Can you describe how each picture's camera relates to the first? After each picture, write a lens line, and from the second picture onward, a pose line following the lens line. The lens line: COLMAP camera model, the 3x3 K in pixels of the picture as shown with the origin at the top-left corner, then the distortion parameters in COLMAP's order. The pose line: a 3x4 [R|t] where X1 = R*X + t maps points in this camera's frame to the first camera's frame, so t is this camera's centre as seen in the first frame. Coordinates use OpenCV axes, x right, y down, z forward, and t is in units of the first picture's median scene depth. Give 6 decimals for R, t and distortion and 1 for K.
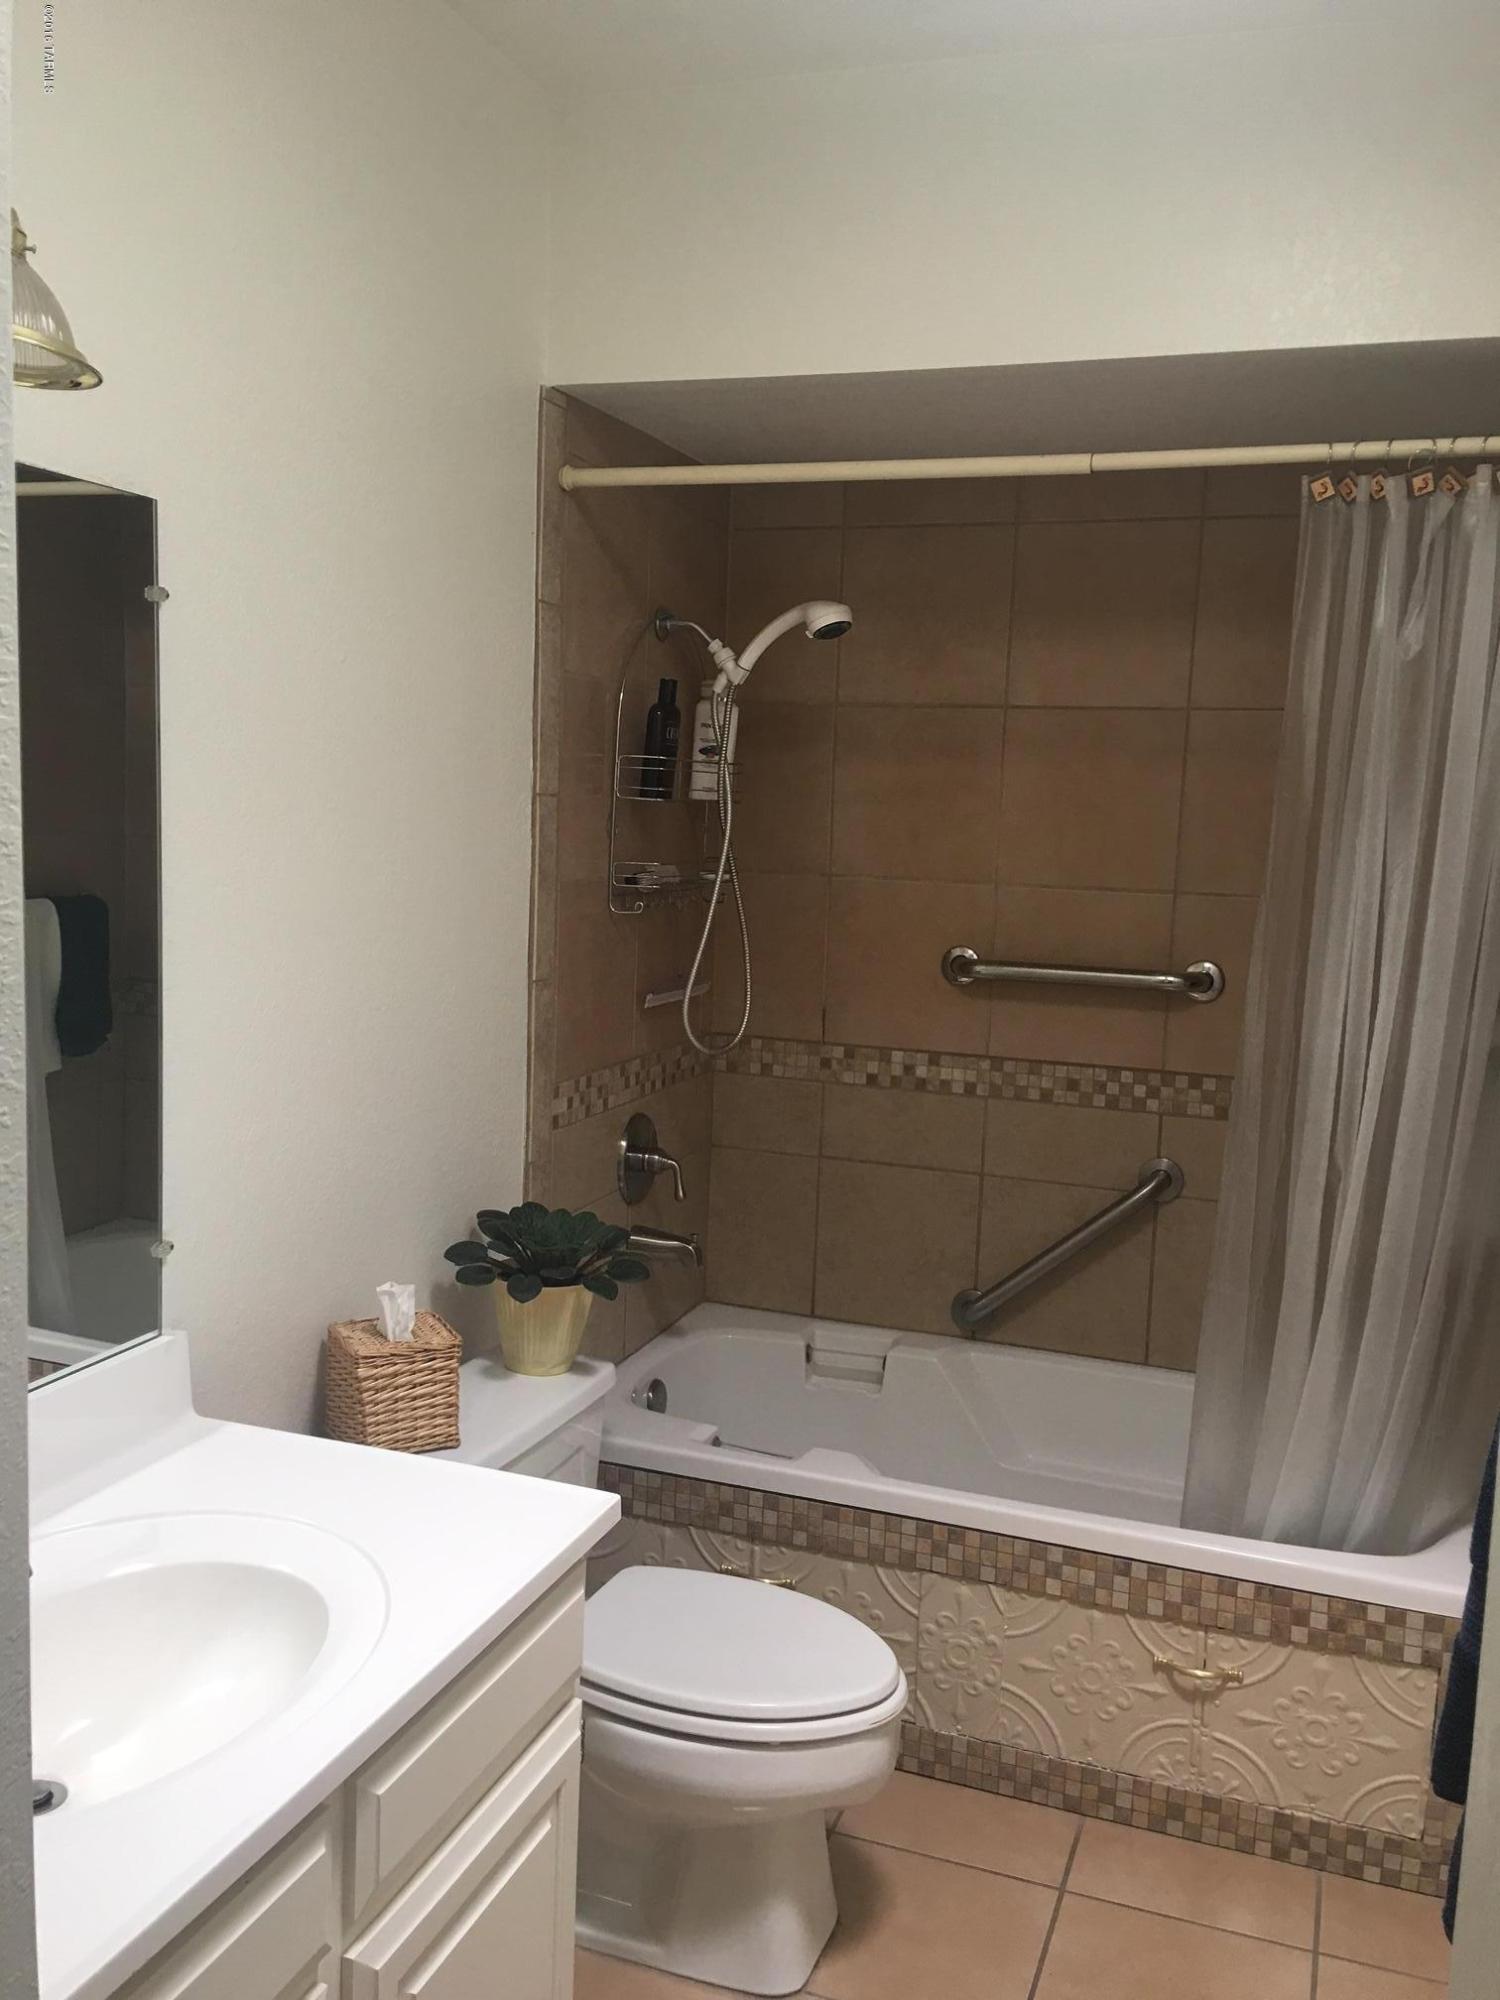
lens RADIAL K [[1686.8, 0, 751.5], [0, 1686.8, 1000.9], [0, 0, 1]] dist [0.016327, 0.002215]
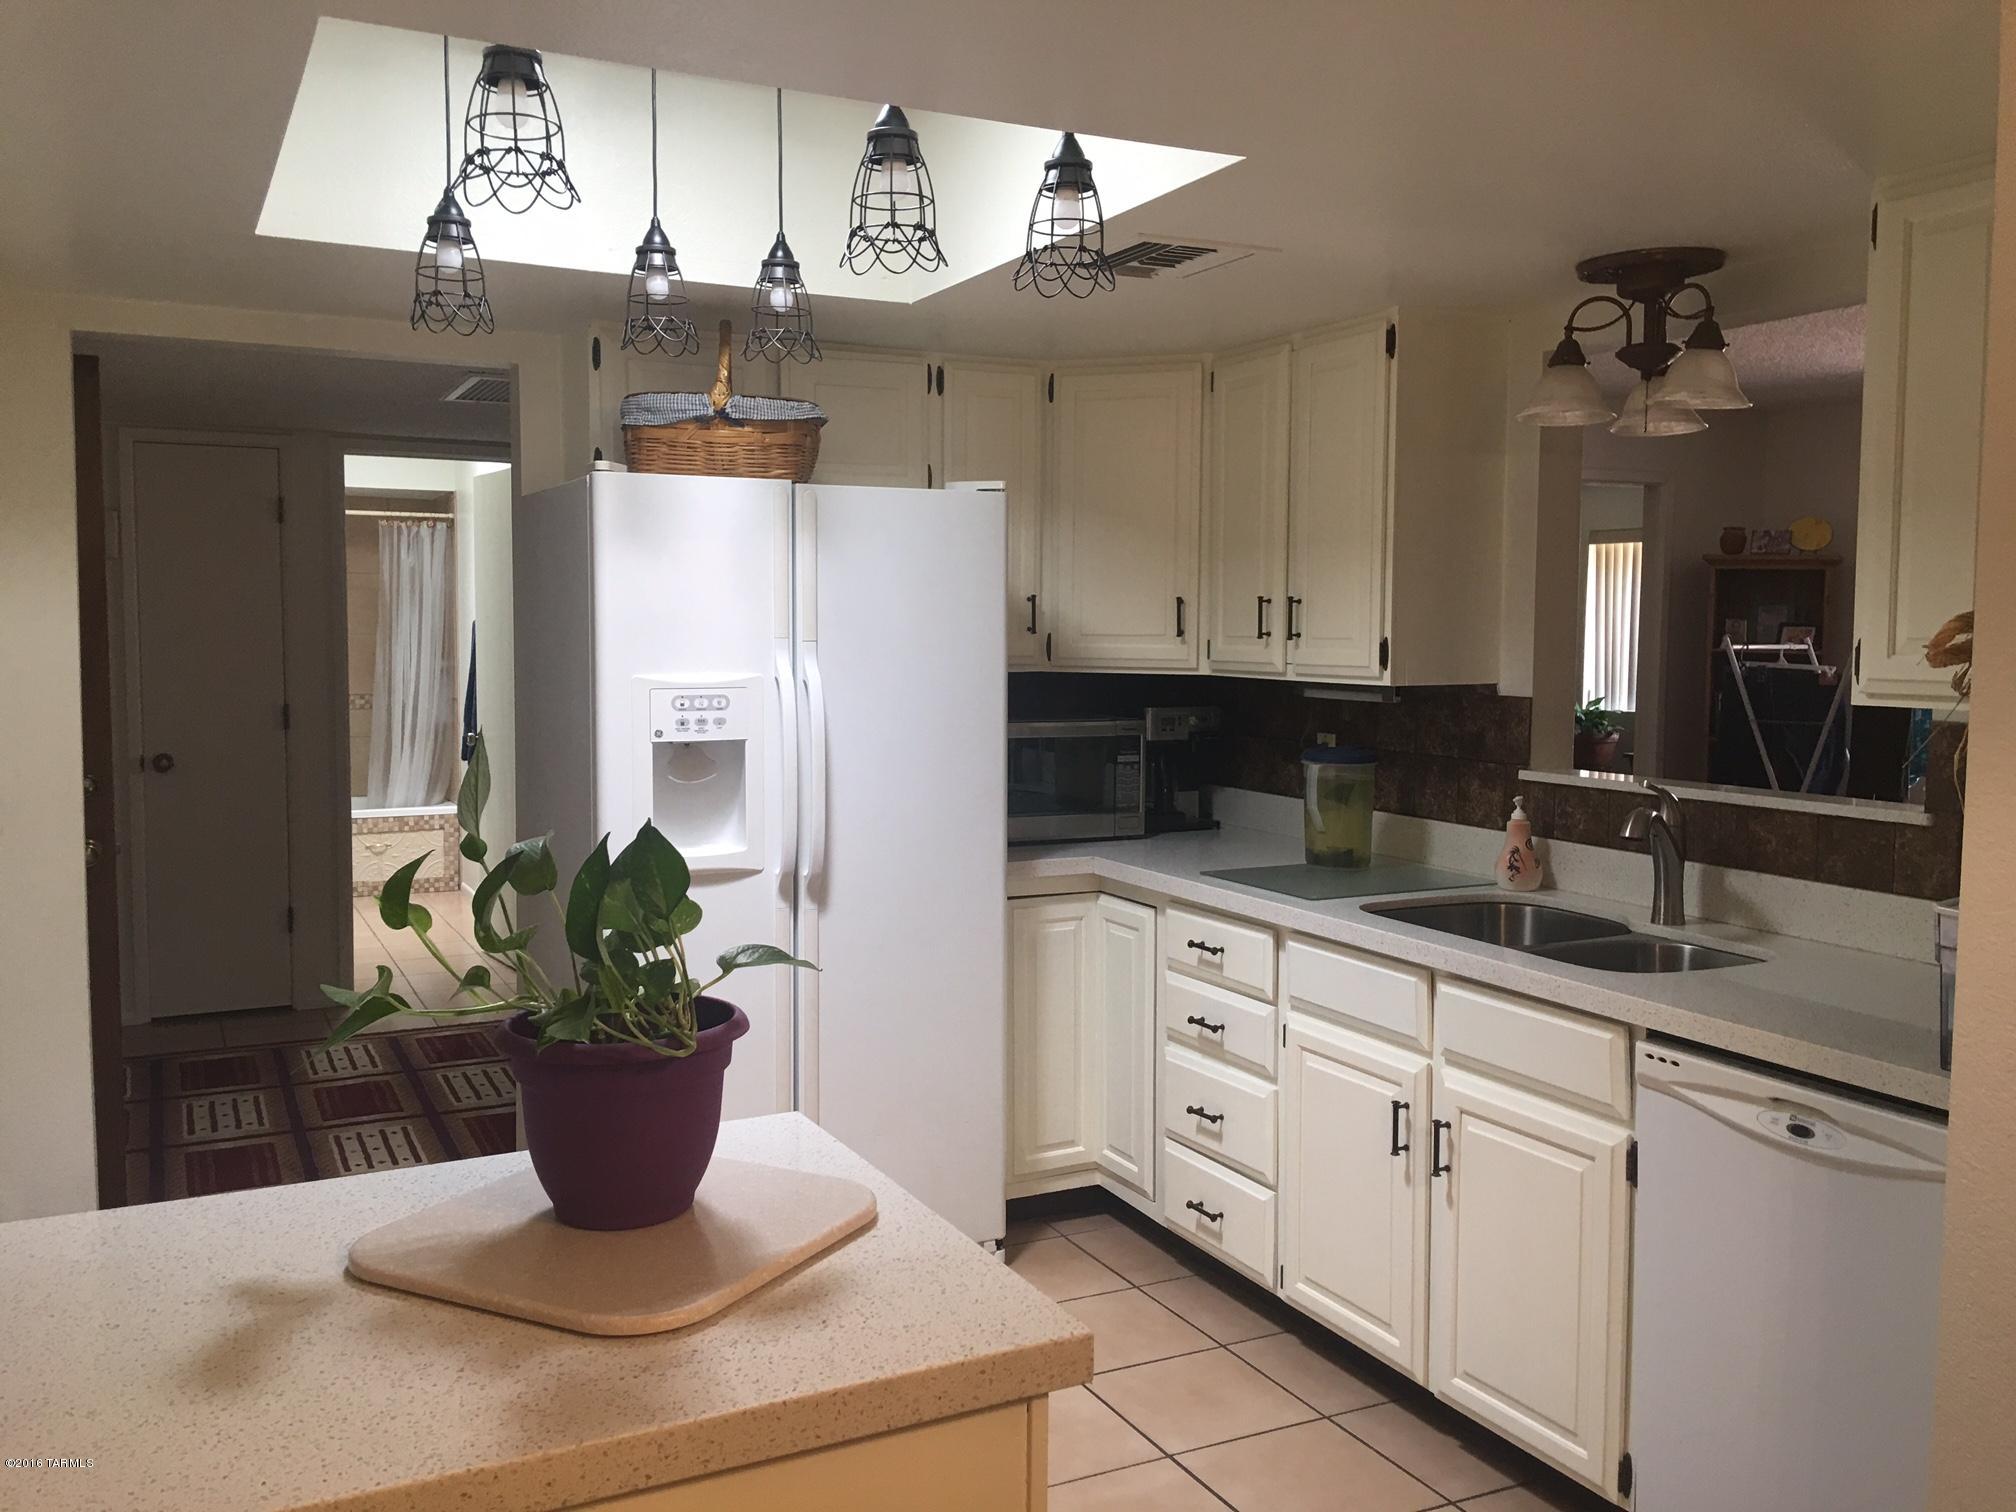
lens RADIAL K [[1700.3, 0, 1010.5], [0, 1700.3, 752.4], [0, 0, 1]] dist [0.016327, 0.002215]
pose [[0.727549, -0.051399, 0.684127, -1.245034], [0.121257, 0.991125, -0.054488, 0.572789], [-0.675255, 0.122598, 0.727325, -2.595630]]
